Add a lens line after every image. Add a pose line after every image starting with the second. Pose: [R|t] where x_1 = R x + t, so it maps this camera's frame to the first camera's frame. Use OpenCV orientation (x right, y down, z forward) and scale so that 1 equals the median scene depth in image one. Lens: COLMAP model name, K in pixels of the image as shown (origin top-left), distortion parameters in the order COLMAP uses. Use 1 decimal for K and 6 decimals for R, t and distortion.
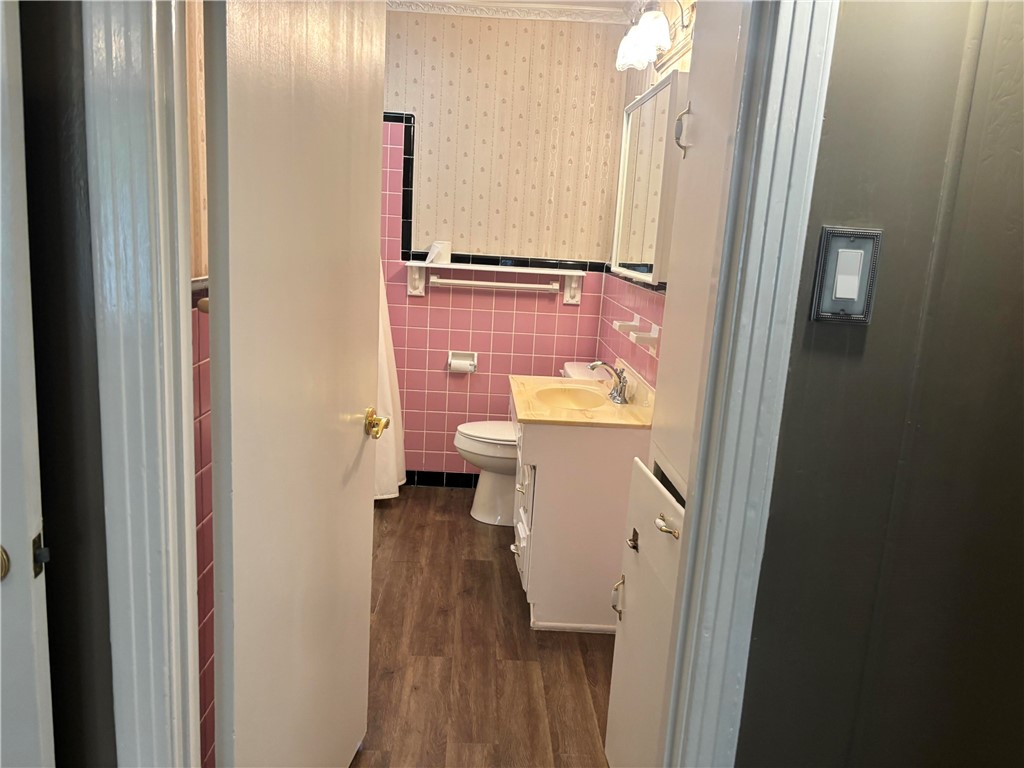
lens RADIAL K [[774.6, 0, 489.7], [0, 774.6, 380.8], [0, 0, 1]] dist [0.125208, -0.249722]
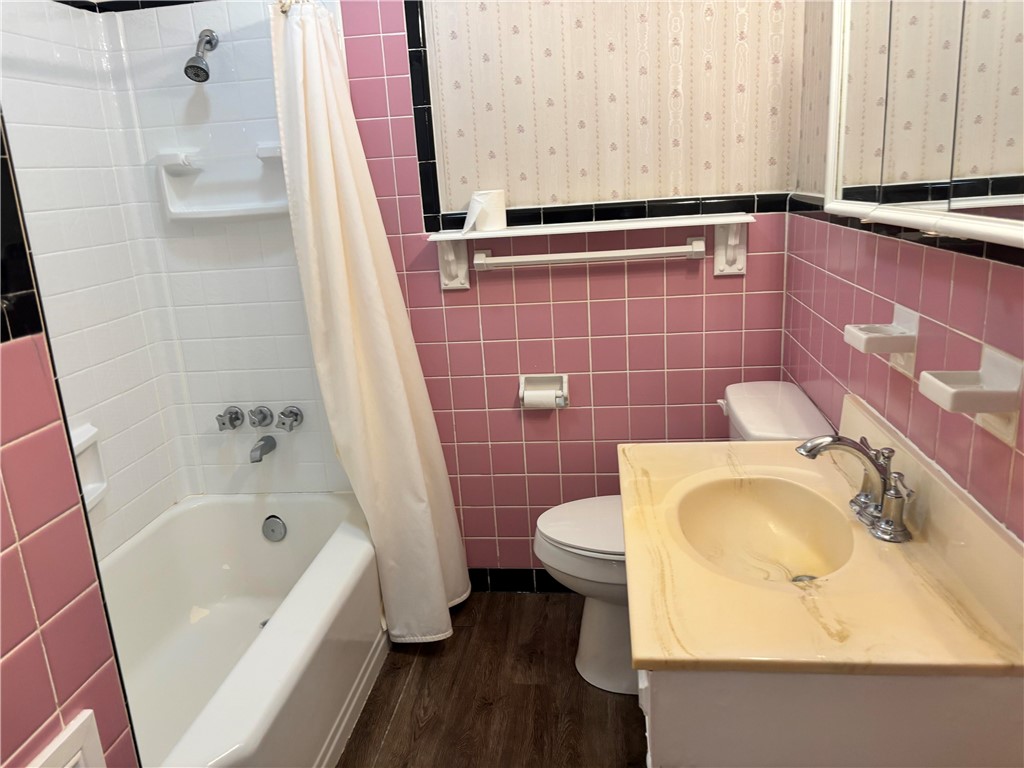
lens RADIAL K [[774.6, 0, 489.7], [0, 774.6, 380.8], [0, 0, 1]] dist [0.125208, -0.249722]
pose [[0.981147, -0.078674, -0.176527, 0.030139], [0.089330, 0.994578, 0.053243, -0.069544], [0.171381, -0.068009, 0.982855, 0.418331]]
